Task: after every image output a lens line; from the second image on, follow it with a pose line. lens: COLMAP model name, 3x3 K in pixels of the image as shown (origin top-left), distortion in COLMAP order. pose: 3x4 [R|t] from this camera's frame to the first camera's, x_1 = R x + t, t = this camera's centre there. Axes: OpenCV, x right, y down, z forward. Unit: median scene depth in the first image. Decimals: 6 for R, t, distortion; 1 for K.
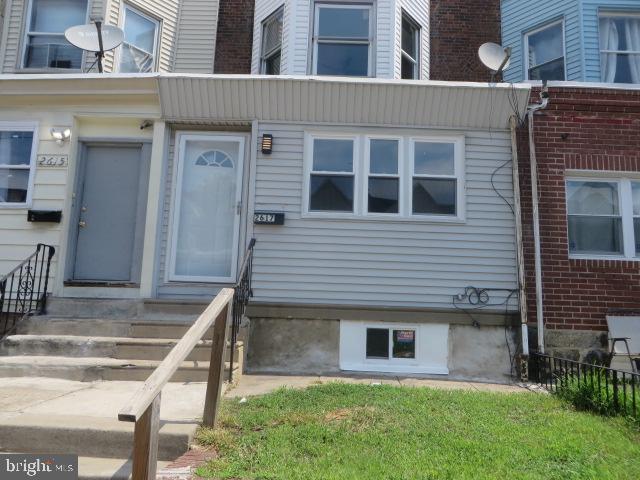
lens RADIAL K [[480.0, 0, 320.0], [0, 480.0, 240.0], [0, 0, 1]] dist [-0.013183, 0.008668]
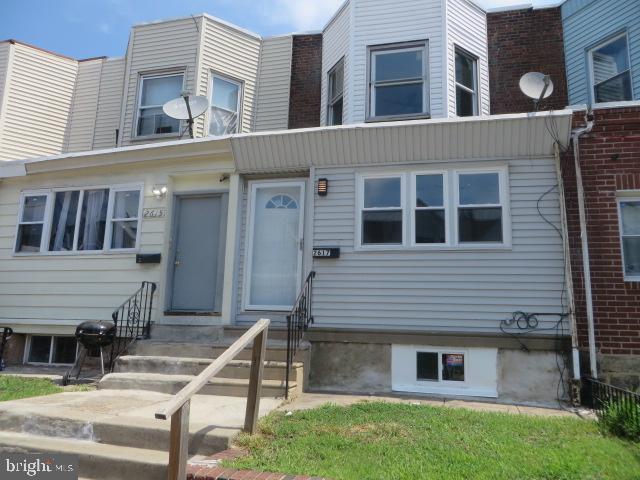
lens RADIAL K [[480.0, 0, 320.0], [0, 480.0, 240.0], [0, 0, 1]] dist [-0.013183, 0.008668]
pose [[0.971227, -0.047786, -0.233314, 0.143676], [0.037441, 0.998118, -0.048569, -0.020812], [0.235196, 0.038436, 0.971188, -0.096674]]
